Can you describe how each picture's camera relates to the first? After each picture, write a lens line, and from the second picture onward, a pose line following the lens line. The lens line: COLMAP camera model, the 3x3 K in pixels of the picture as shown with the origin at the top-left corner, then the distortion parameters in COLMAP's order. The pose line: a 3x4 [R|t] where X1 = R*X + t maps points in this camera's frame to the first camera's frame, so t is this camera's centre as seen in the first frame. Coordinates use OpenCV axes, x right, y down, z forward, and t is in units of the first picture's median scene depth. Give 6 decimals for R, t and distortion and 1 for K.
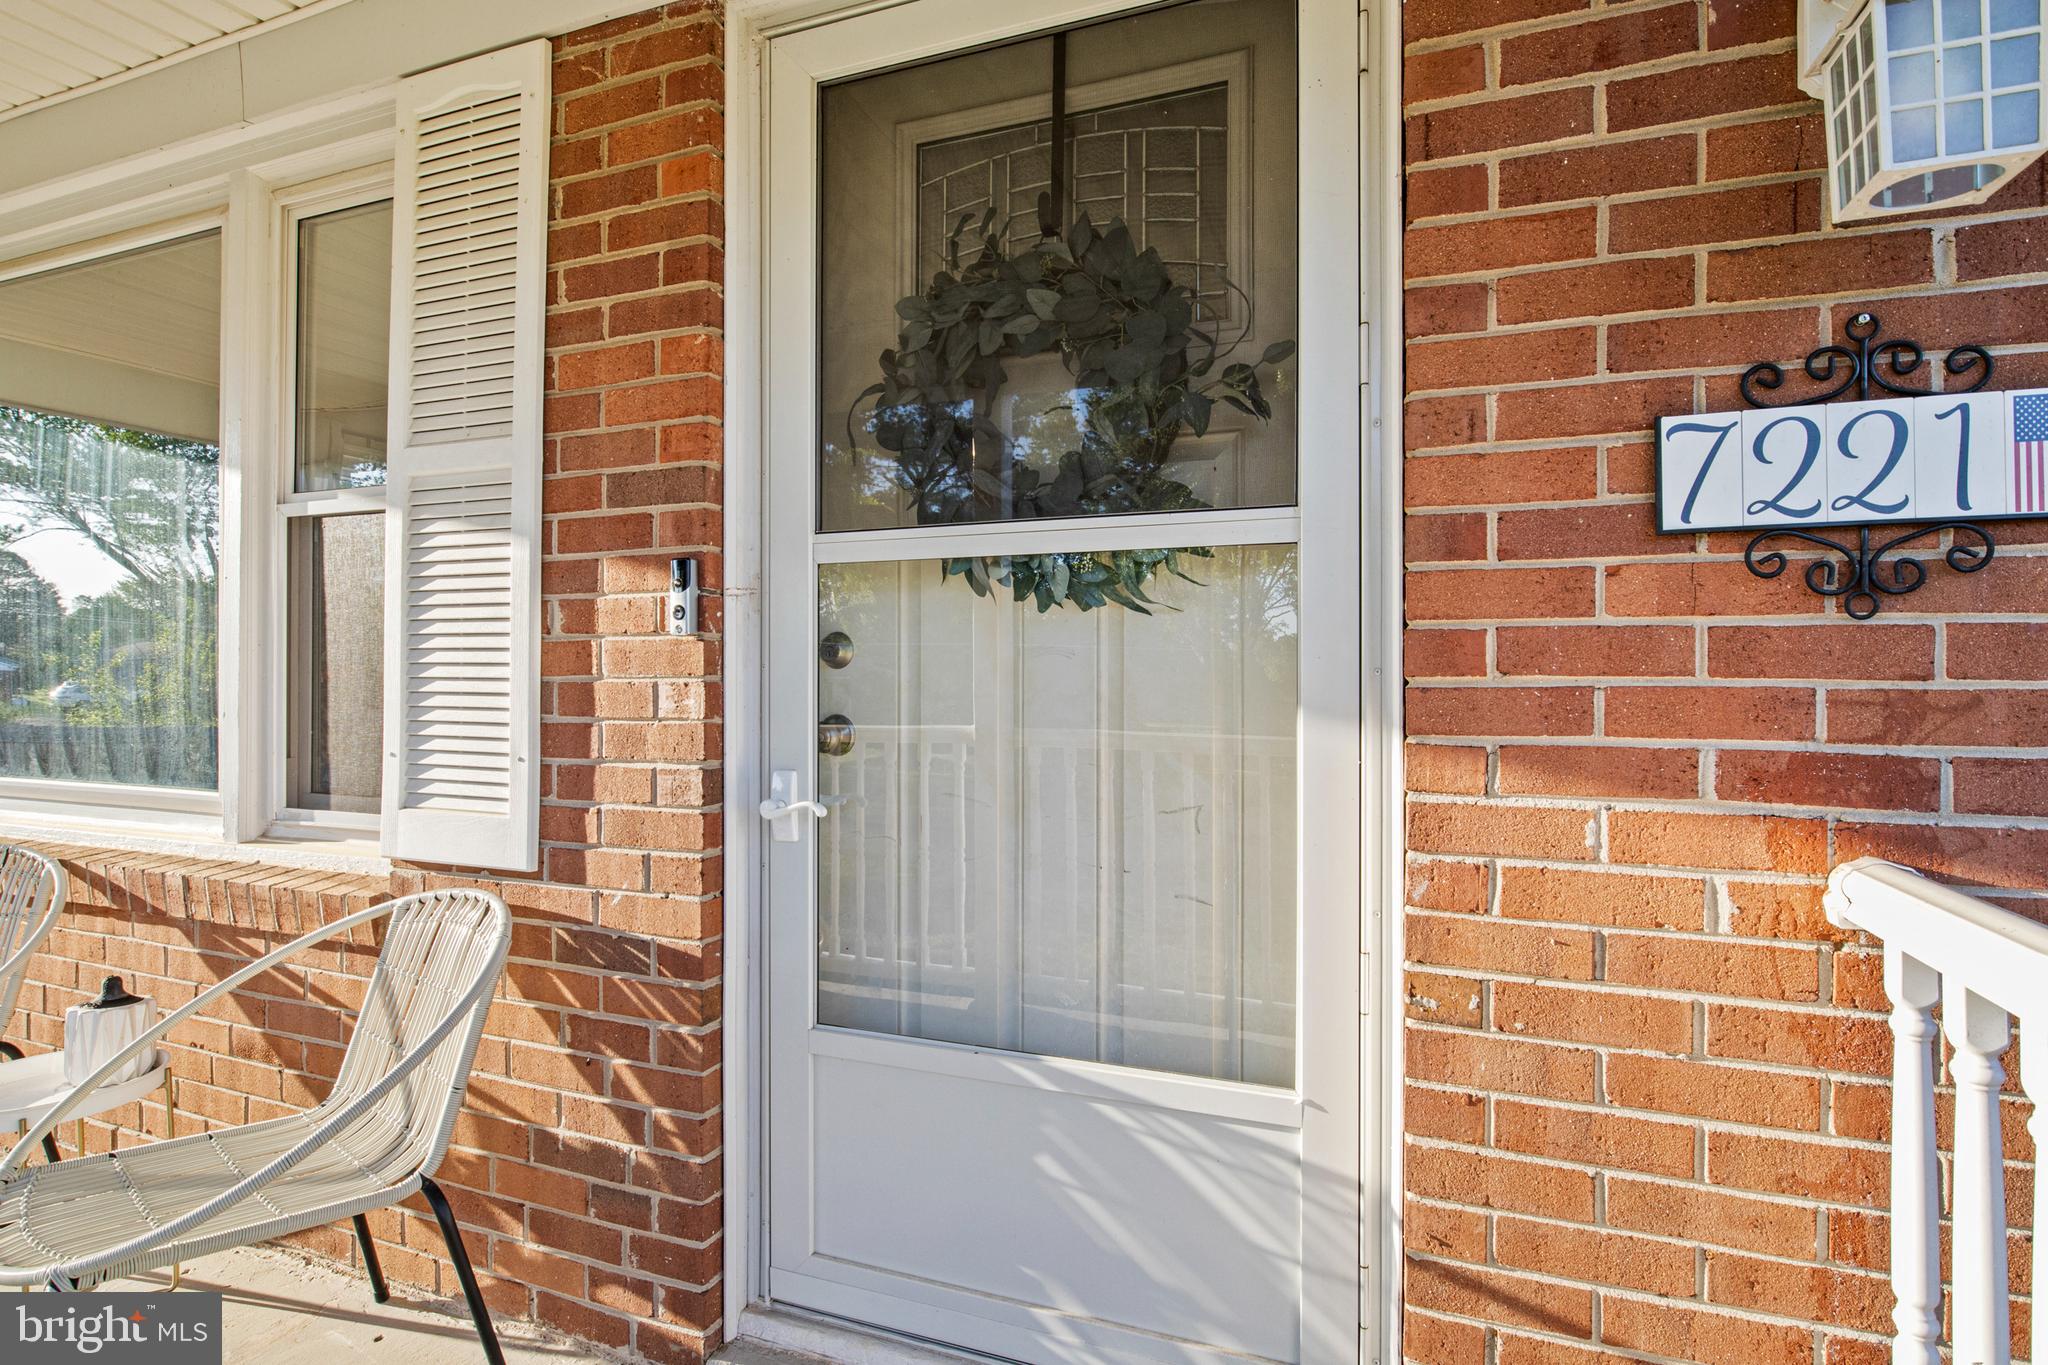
lens RADIAL K [[1015.2, 0, 1024.0], [0, 1015.2, 682.5], [0, 0, 1]] dist [0.000910, 0.000190]
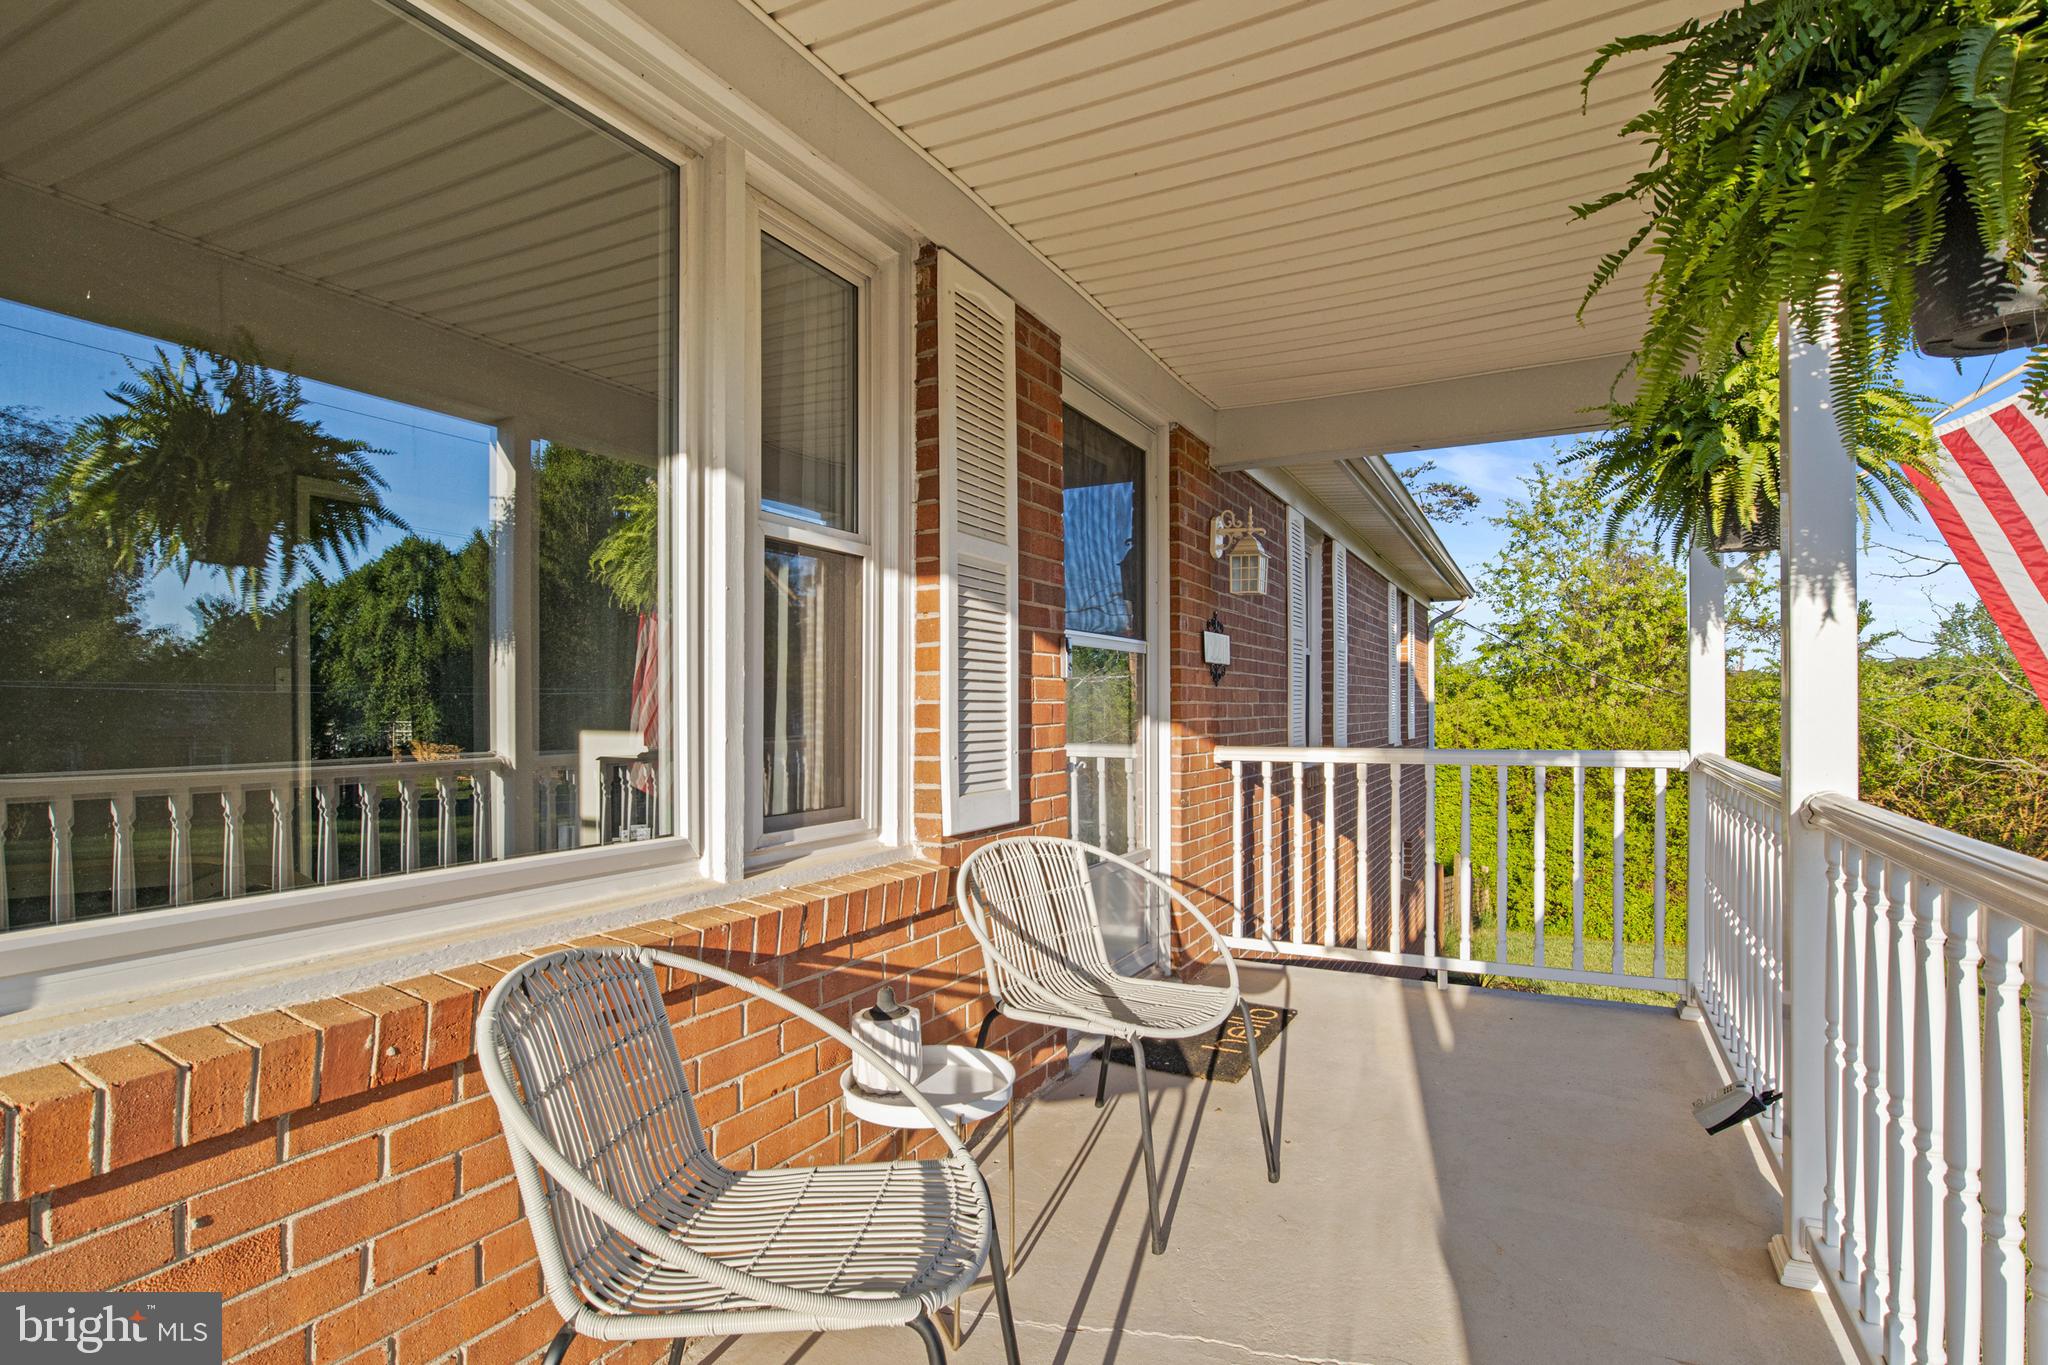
lens RADIAL K [[1029.8, 0, 1025.3], [0, 1029.8, 710.0], [0, 0, 1]] dist [-0.000291, 0.000129]
pose [[0.116255, -0.008167, 0.993186, -1.796867], [-0.000950, 0.999965, 0.008334, -0.004187], [-0.993219, -0.001912, 0.116243, 0.683083]]
